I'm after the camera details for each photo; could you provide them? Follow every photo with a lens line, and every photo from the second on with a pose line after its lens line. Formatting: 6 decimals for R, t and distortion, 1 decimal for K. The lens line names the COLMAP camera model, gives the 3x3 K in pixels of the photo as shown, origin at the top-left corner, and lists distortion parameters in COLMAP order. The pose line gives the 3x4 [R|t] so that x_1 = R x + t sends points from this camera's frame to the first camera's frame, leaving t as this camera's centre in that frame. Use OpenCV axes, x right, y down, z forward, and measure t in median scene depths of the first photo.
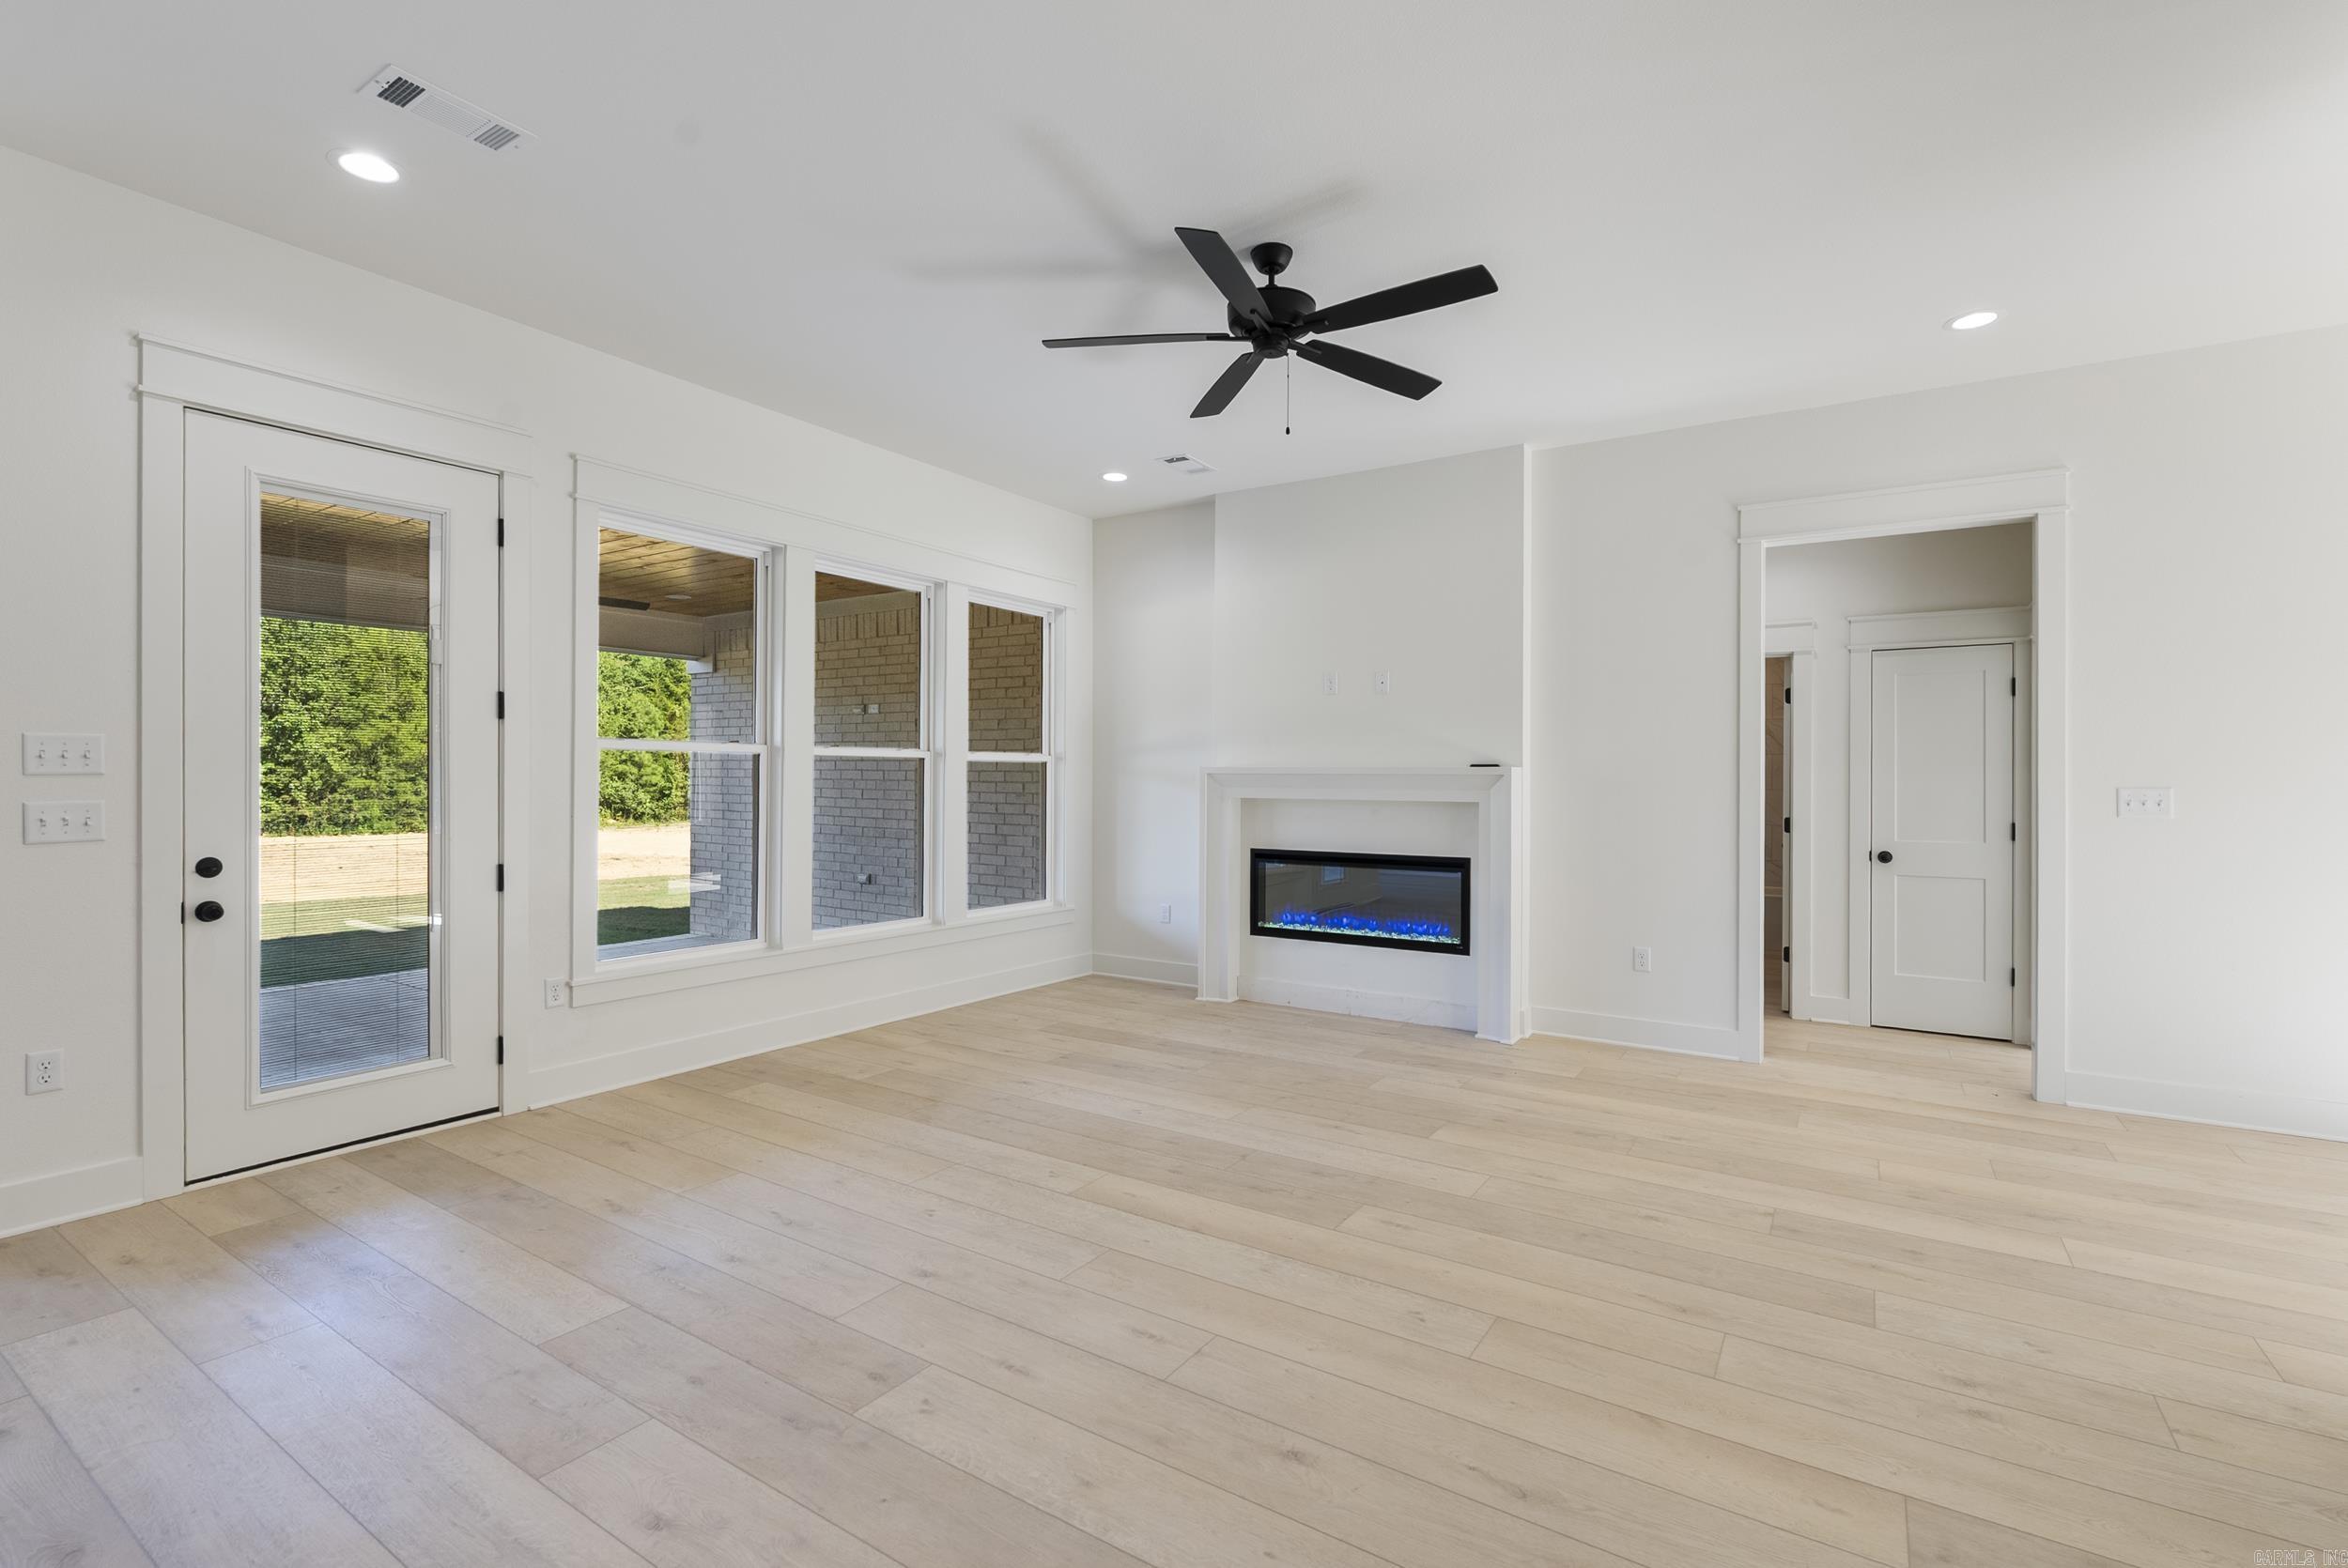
lens RADIAL K [[1055.3, 0, 1174.2], [0, 1055.3, 775.5], [0, 0, 1]] dist [-0.005855, 0.000523]
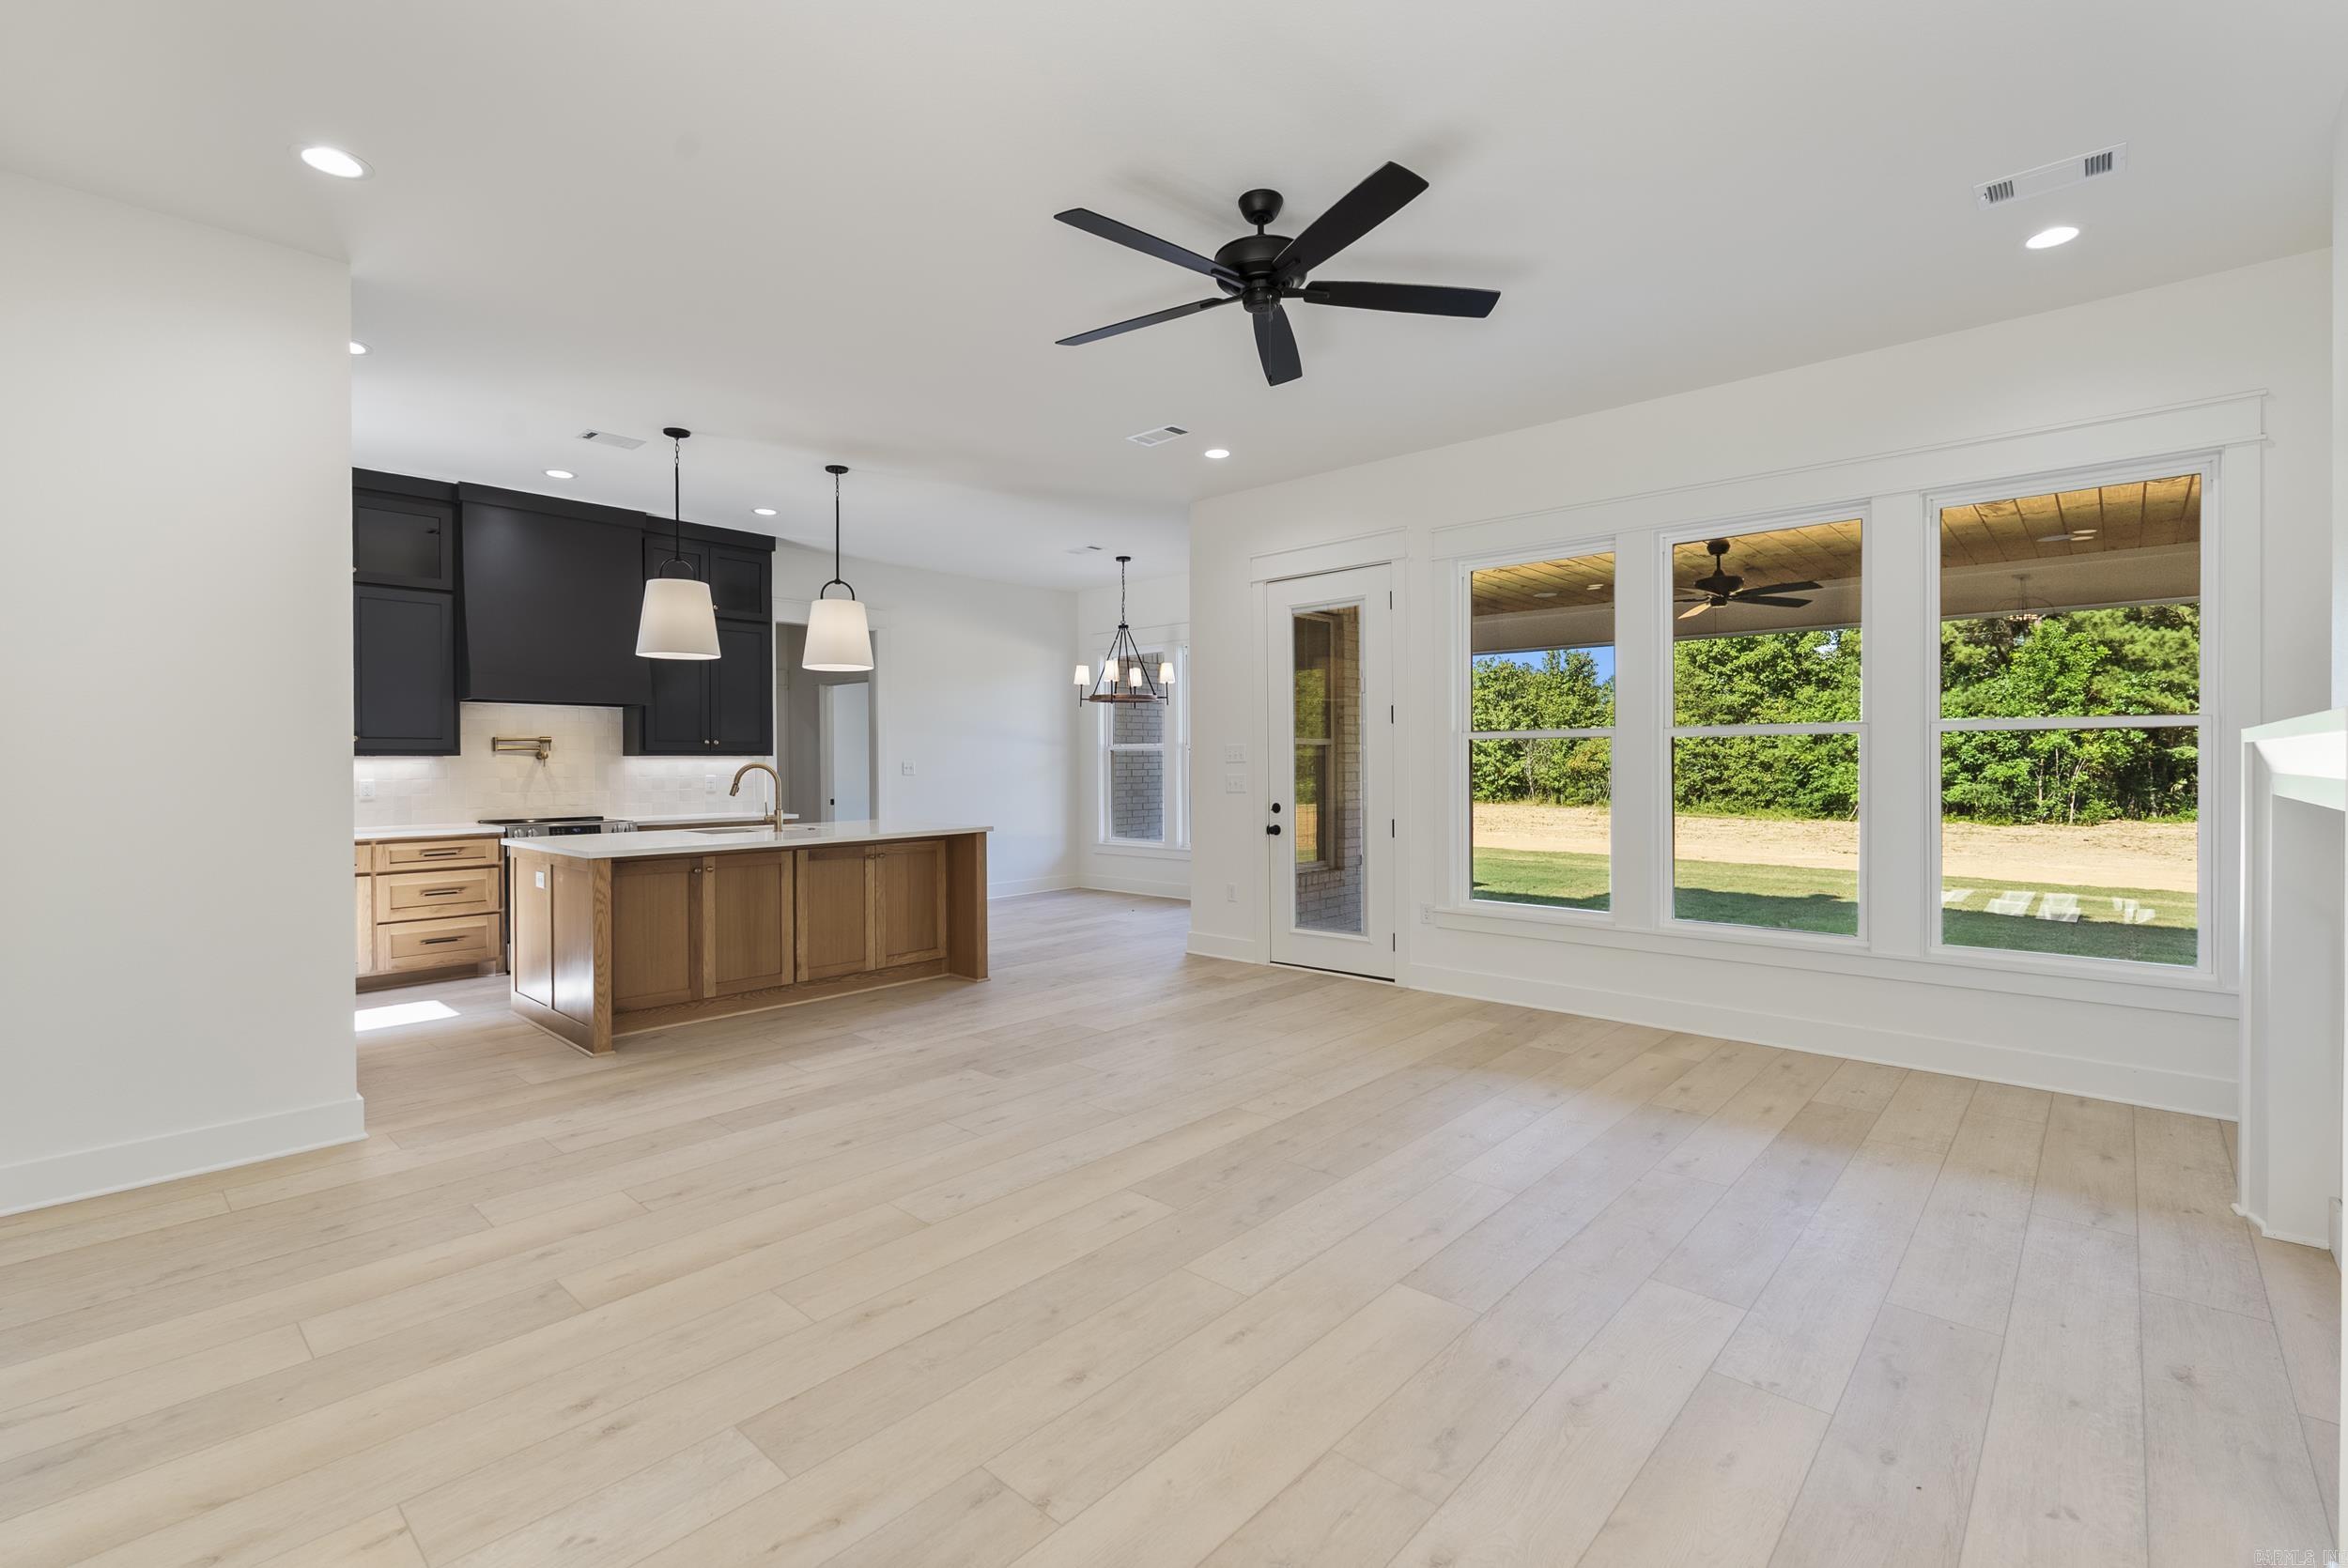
lens RADIAL K [[1044.3, 0, 1171.3], [0, 1044.3, 770.1], [0, 0, 1]] dist [-0.004897, 0.000407]
pose [[-0.161999, 0.001403, -0.986790, 0.716904], [0.007925, 0.999969, 0.000121, 0.009373], [0.986759, -0.007801, -0.162005, 0.747319]]
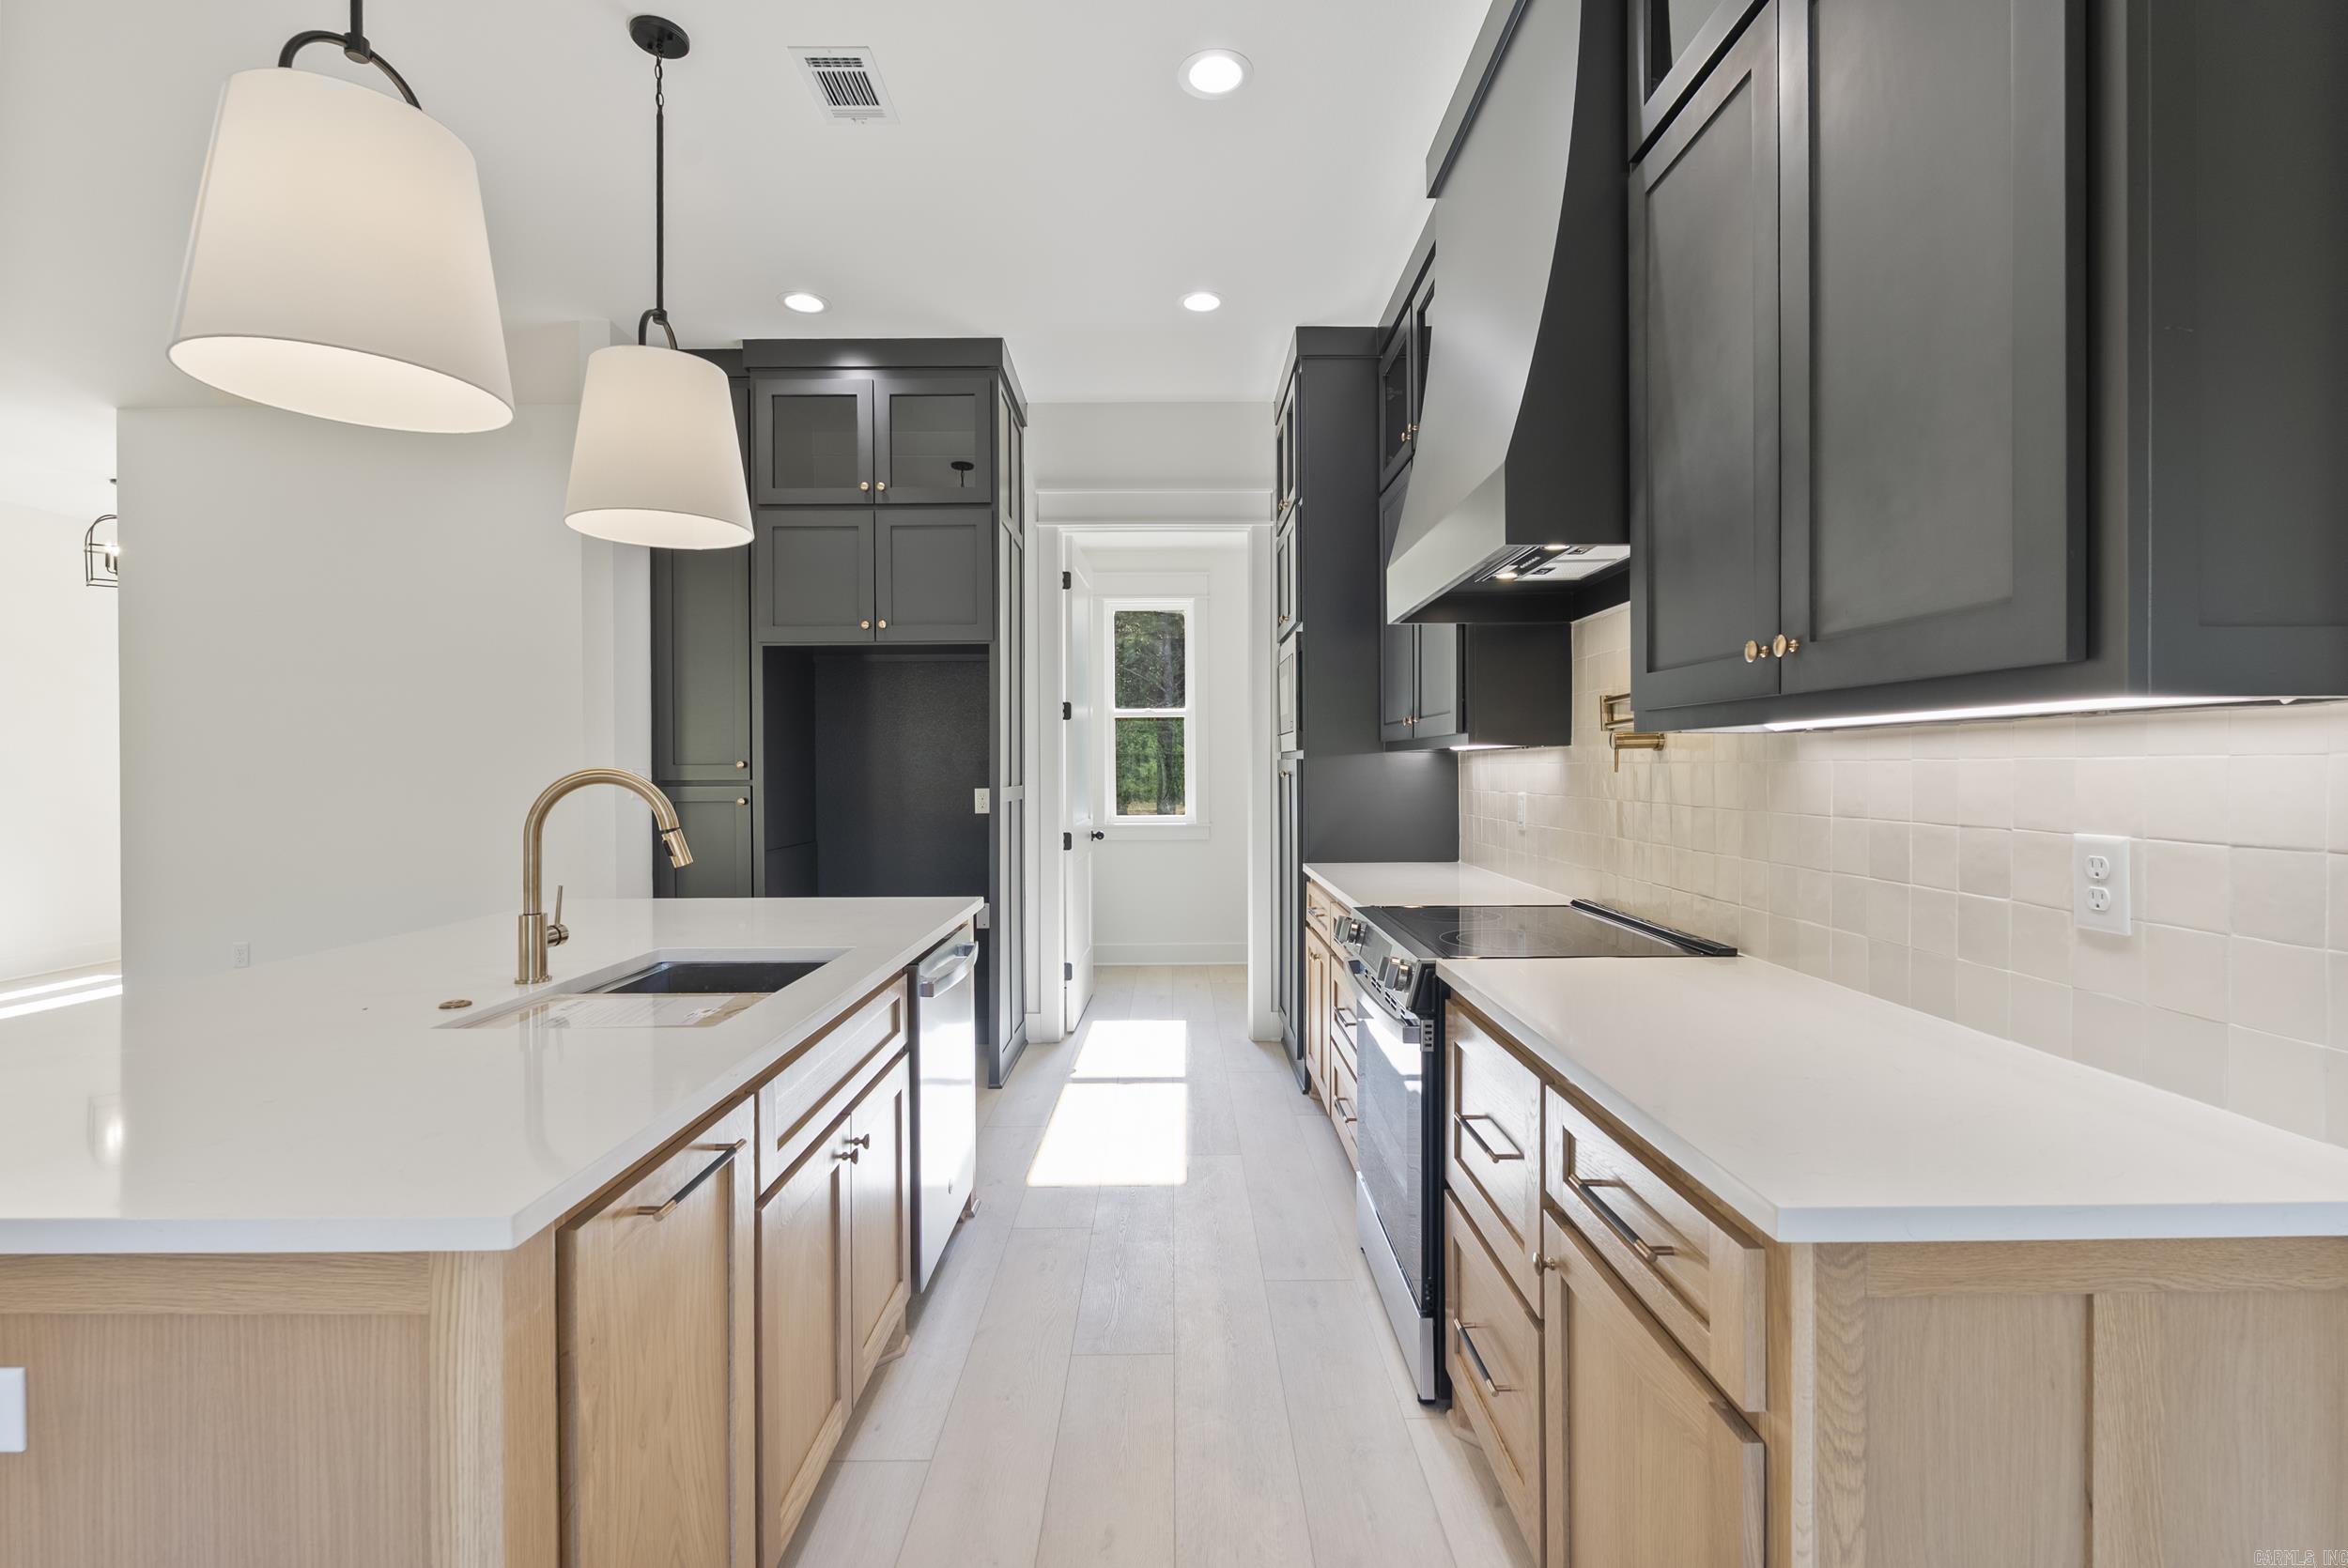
lens RADIAL K [[1040.8, 0, 1162.7], [0, 1040.8, 774.4], [0, 0, 1]] dist [-0.001548, 0.000104]
pose [[-0.542940, -0.009211, 0.839721, -0.833971], [-0.004471, 0.999957, 0.008079, -0.003584], [-0.839759, 0.000632, -0.542958, 0.127140]]
